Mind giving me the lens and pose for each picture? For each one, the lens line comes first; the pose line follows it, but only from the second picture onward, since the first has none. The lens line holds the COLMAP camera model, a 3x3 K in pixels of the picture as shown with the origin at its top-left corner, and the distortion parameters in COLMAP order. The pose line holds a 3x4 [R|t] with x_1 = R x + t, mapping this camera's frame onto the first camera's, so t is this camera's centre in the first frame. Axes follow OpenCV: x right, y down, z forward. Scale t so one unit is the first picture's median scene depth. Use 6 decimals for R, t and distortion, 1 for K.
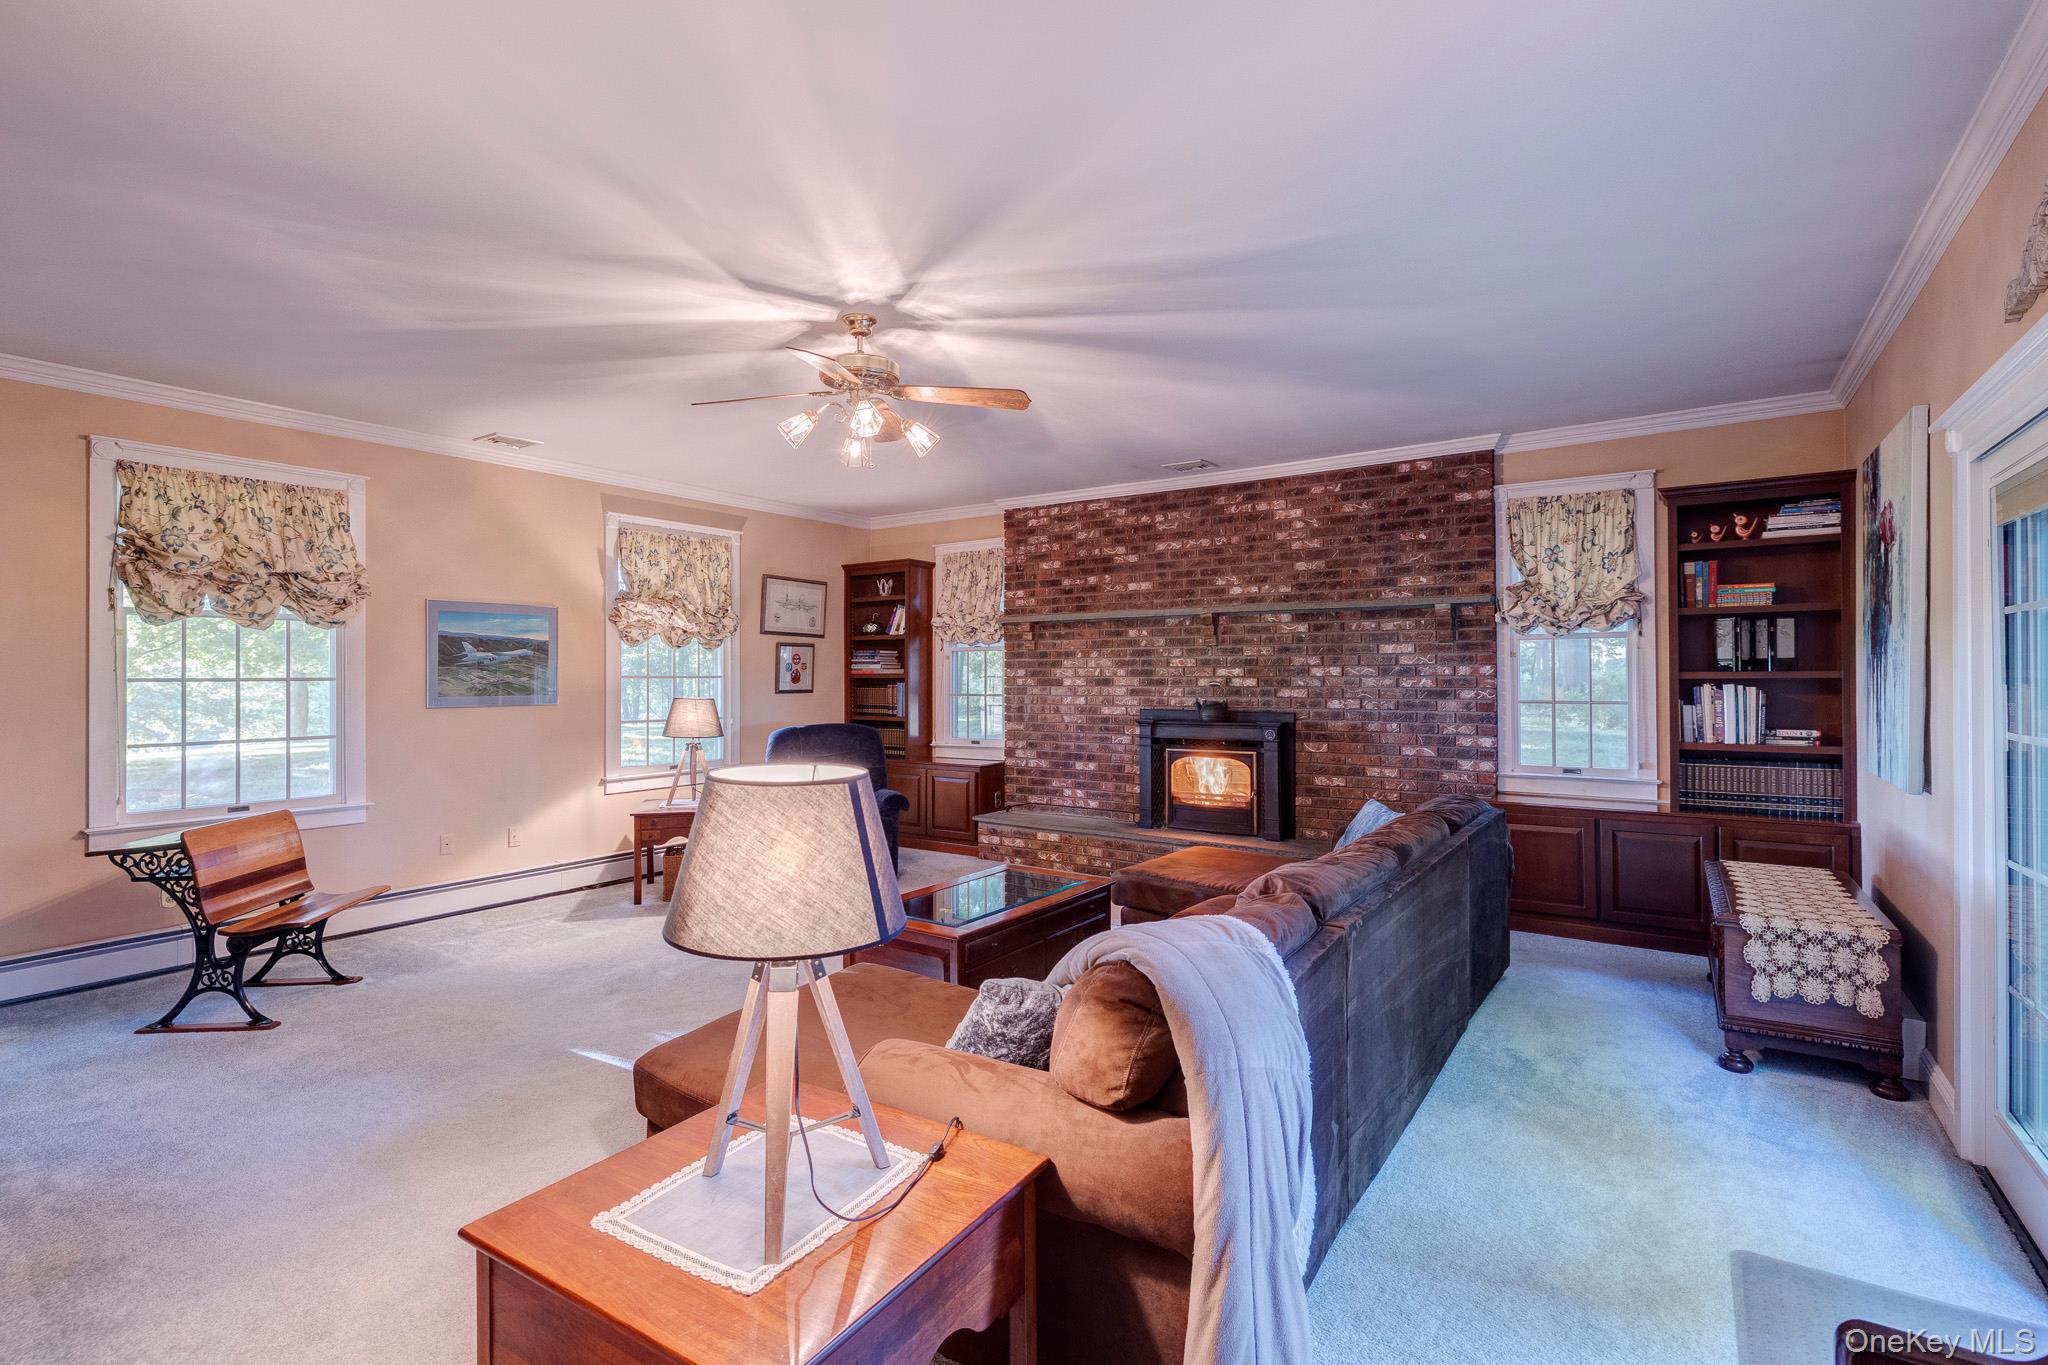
lens RADIAL K [[931.7, 0, 1012.4], [0, 931.7, 673.3], [0, 0, 1]] dist [-0.016325, 0.000075]
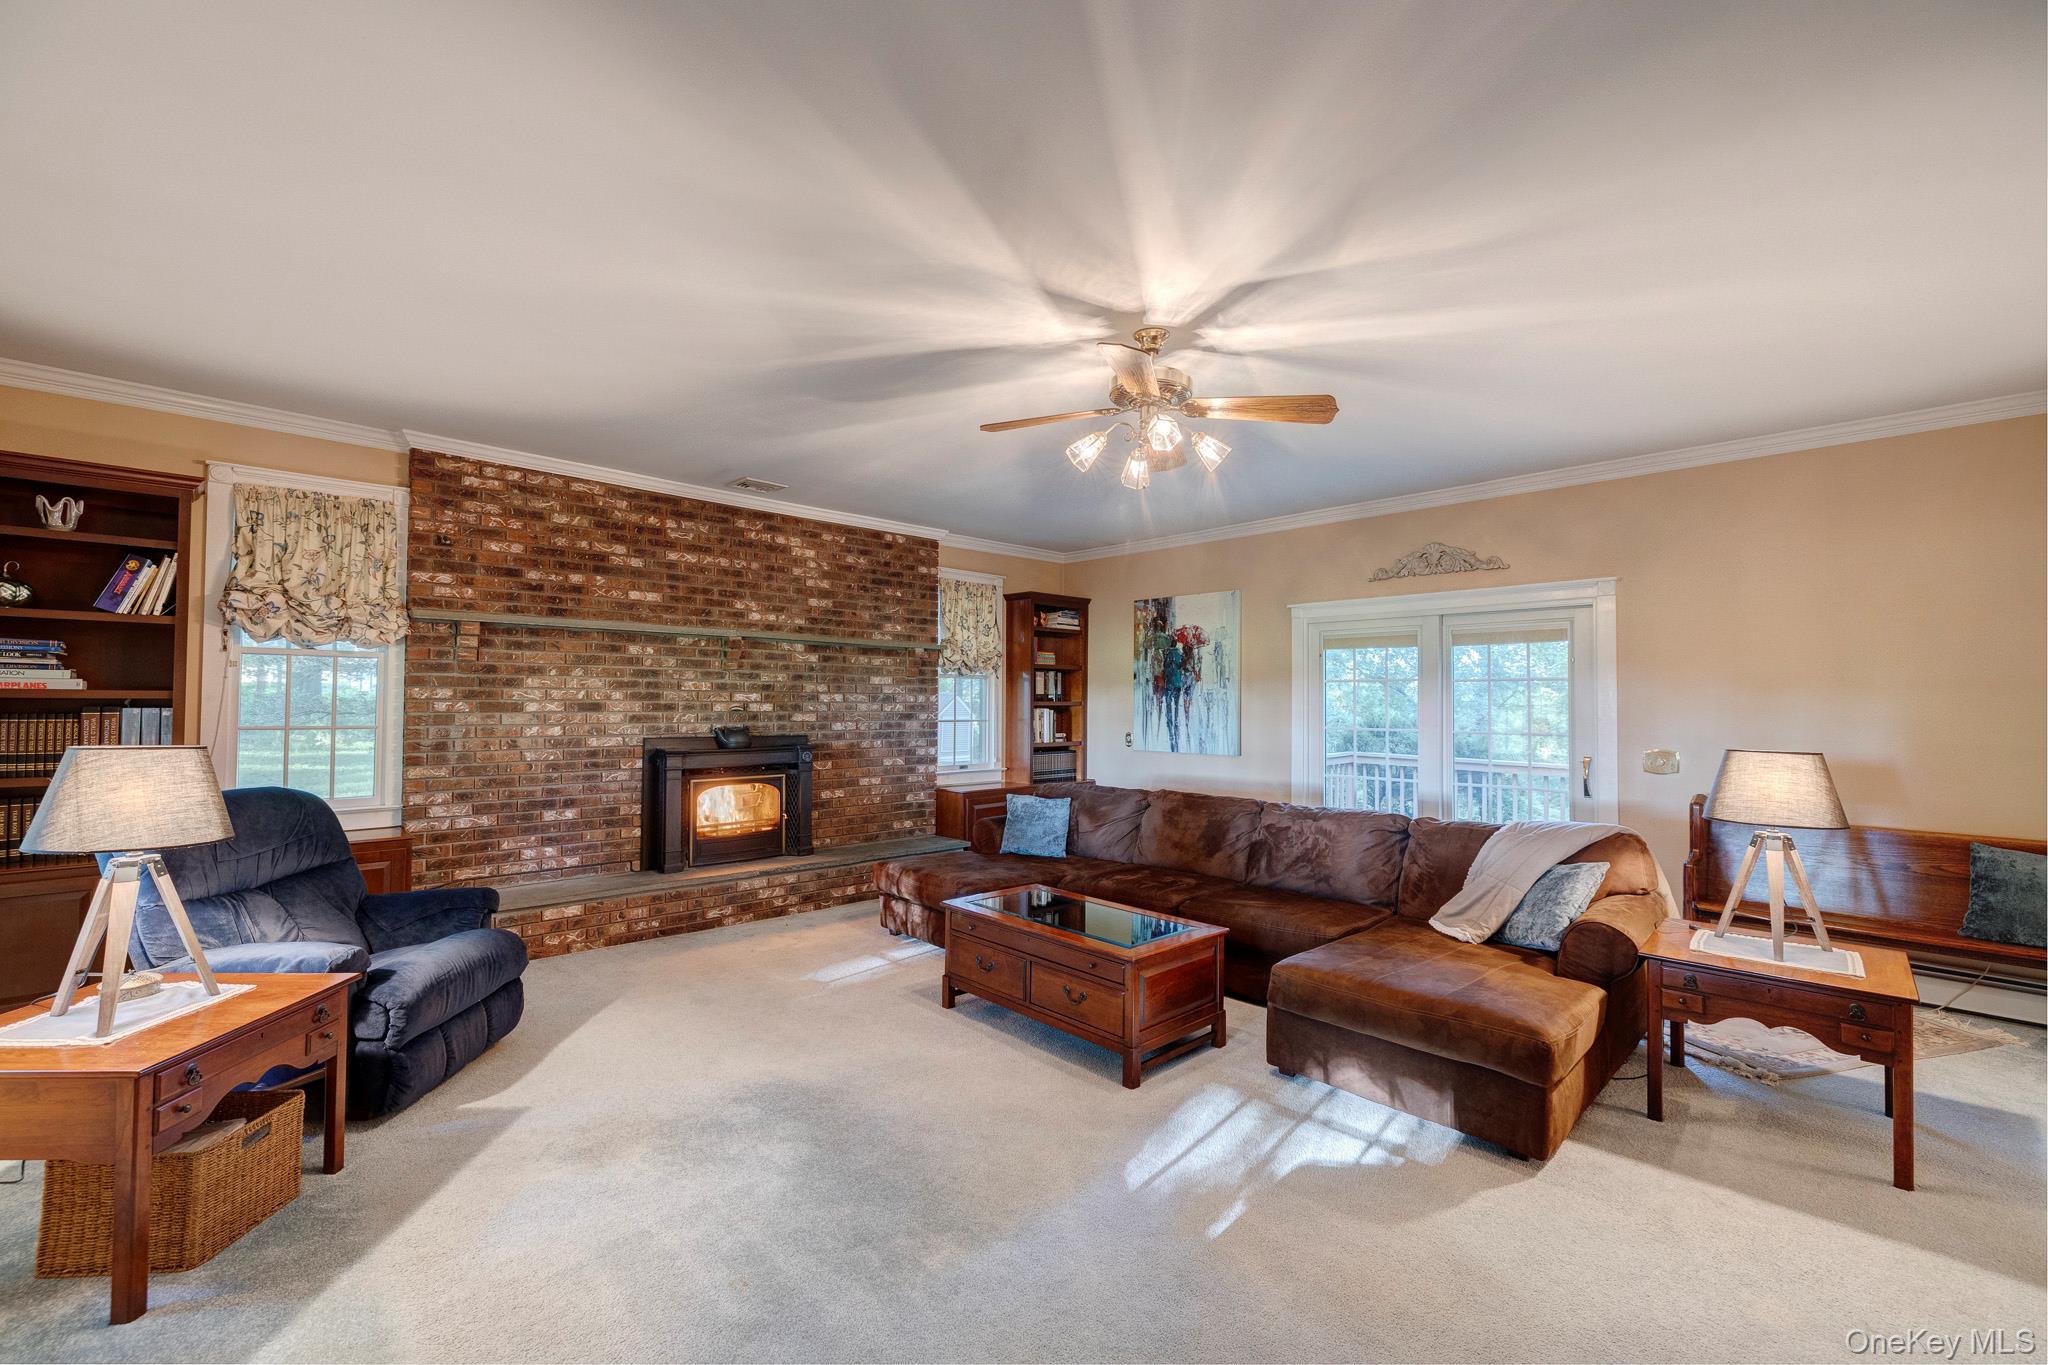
lens RADIAL K [[859.9, 0, 977.4], [0, 859.9, 685.3], [0, 0, 1]] dist [-0.001366, -0.000141]
pose [[0.215726, 0.024992, 0.976134, -0.605797], [-0.010116, 0.999676, -0.023359, 0.004998], [-0.976401, -0.004835, 0.215909, 0.554290]]
